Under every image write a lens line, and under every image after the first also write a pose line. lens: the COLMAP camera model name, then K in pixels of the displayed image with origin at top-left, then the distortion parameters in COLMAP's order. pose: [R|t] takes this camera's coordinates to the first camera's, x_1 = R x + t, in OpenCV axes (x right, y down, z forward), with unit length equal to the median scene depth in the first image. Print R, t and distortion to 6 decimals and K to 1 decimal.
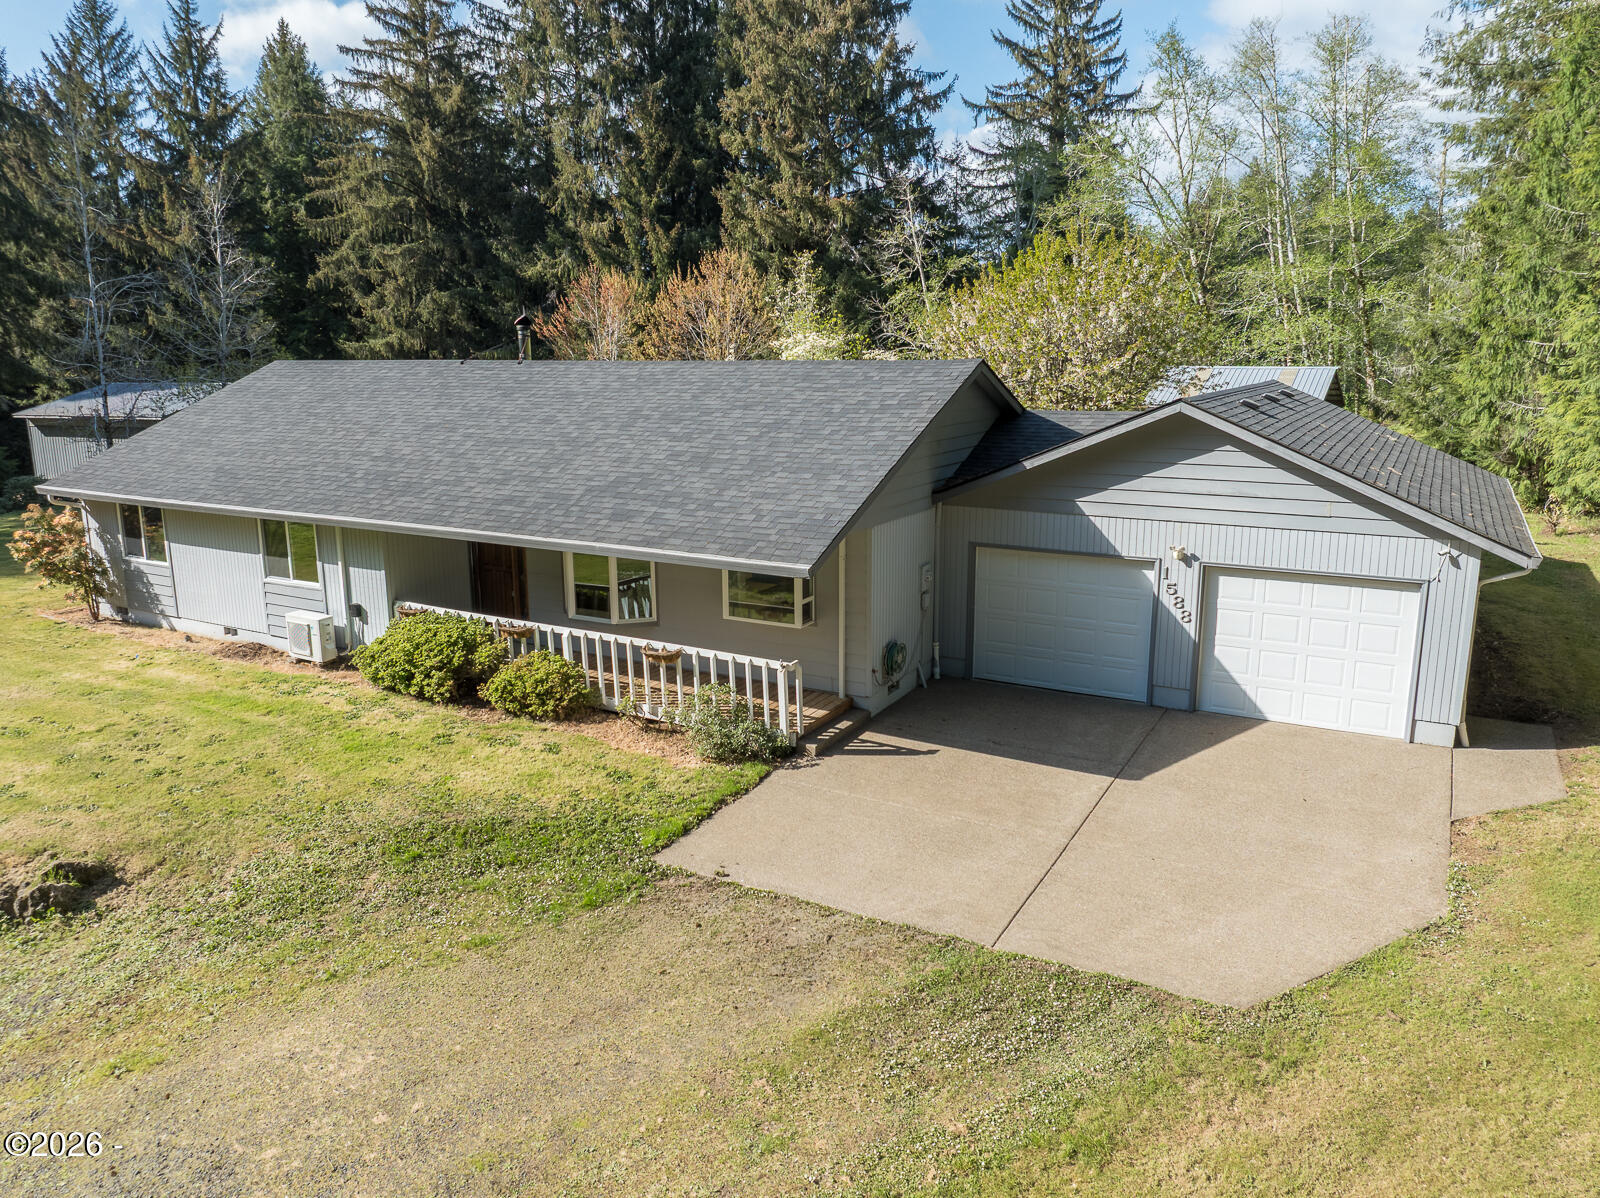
lens RADIAL K [[1130.4, 0, 829.7], [0, 1130.4, 601.2], [0, 0, 1]] dist [-0.046111, 0.001851]
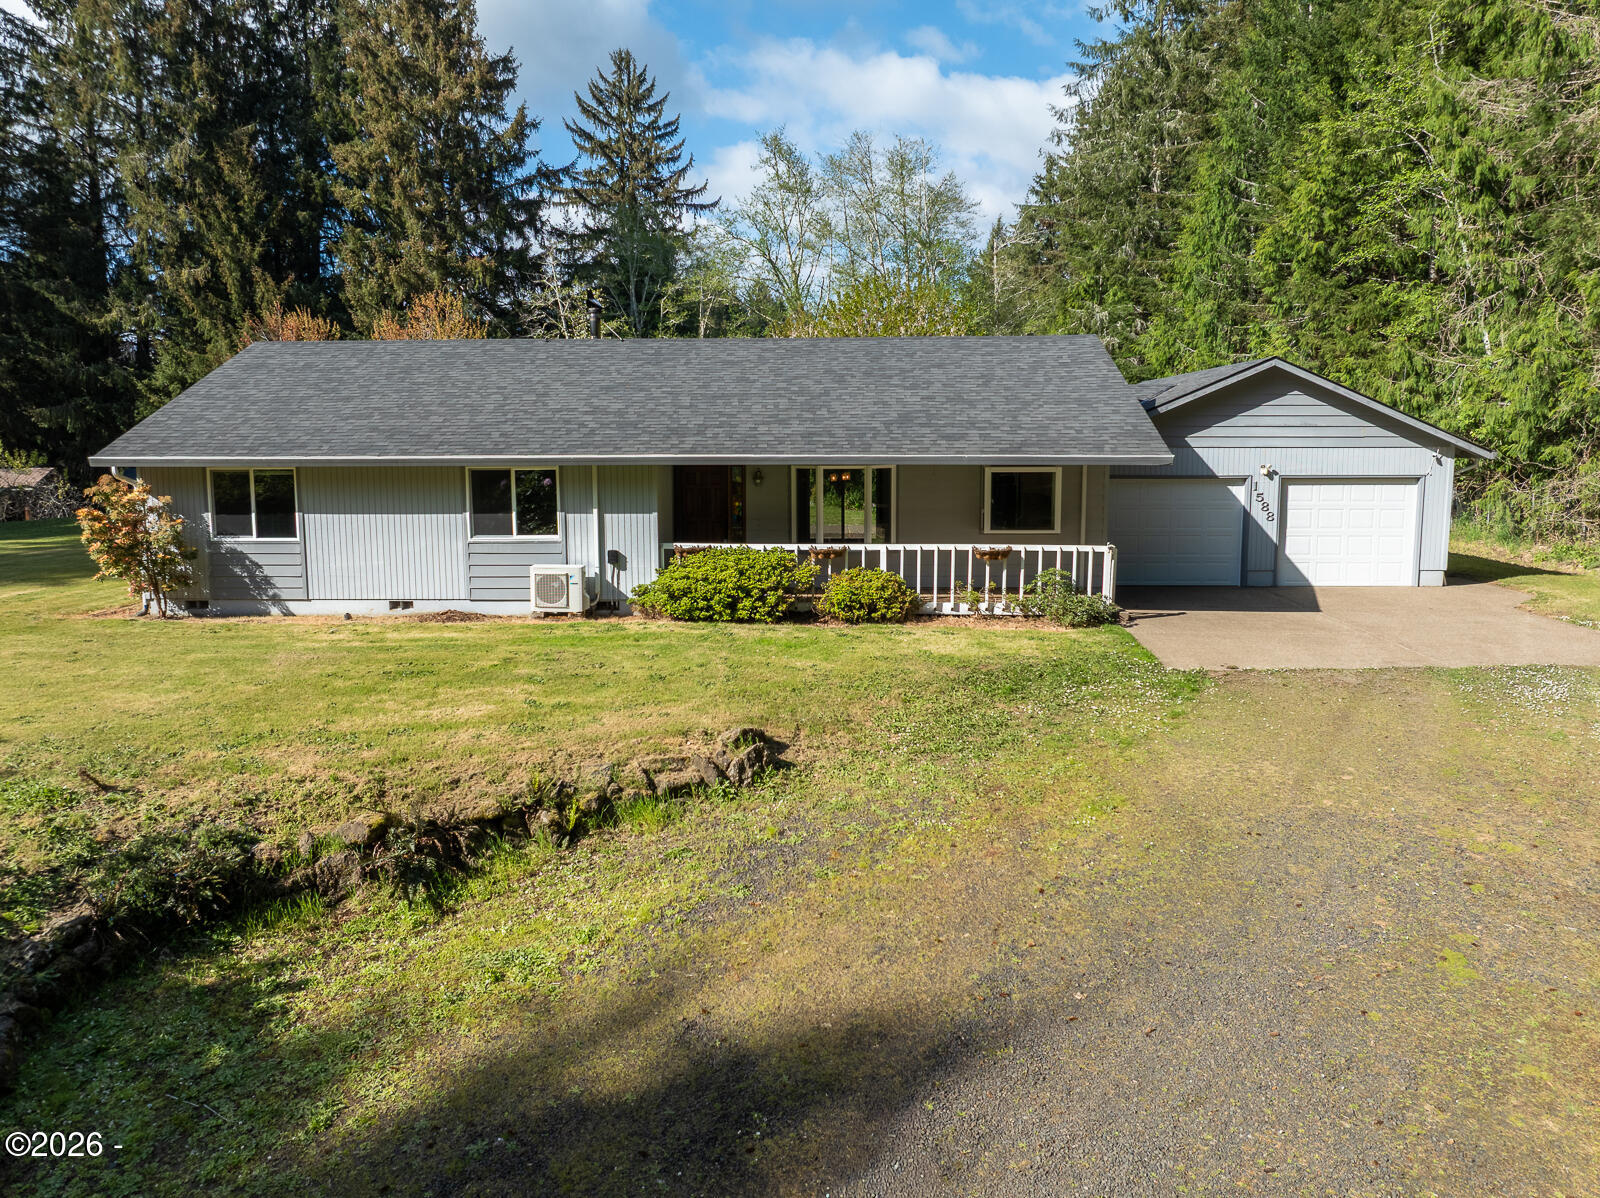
lens RADIAL K [[1124.5, 0, 800.0], [0, 1124.5, 599.0], [0, 0, 1]] dist [-0.046841, 0.025987]
pose [[0.886342, -0.062276, 0.458824, -0.637502], [0.102283, 0.992769, -0.062837, 0.108331], [-0.451593, 0.102625, 0.886302, 0.039830]]
